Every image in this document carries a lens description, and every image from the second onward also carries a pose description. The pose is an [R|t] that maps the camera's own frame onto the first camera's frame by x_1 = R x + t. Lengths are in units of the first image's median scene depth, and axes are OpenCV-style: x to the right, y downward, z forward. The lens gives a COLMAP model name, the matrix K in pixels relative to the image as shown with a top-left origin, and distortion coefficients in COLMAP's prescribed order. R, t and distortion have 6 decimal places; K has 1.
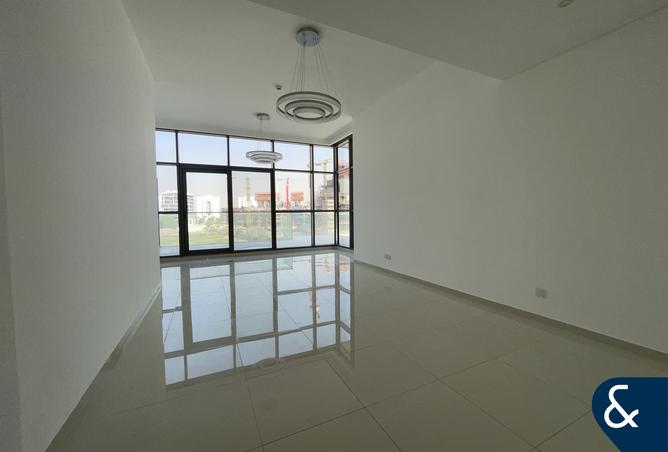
lens RADIAL K [[267.0, 0, 332.5], [0, 267.0, 224.6], [0, 0, 1]] dist [-0.000866, -0.000046]
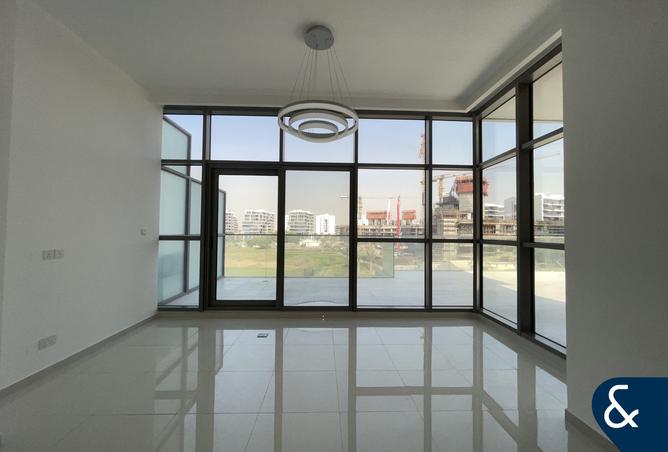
lens RADIAL K [[267.0, 0, 334.0], [0, 267.0, 223.0], [0, 0, 1]] dist [-0.000866, -0.000046]
pose [[0.918941, 0.011232, -0.394235, -0.039844], [-0.040839, 0.996931, -0.066791, -0.044808], [0.392274, 0.077477, 0.916580, 0.461803]]
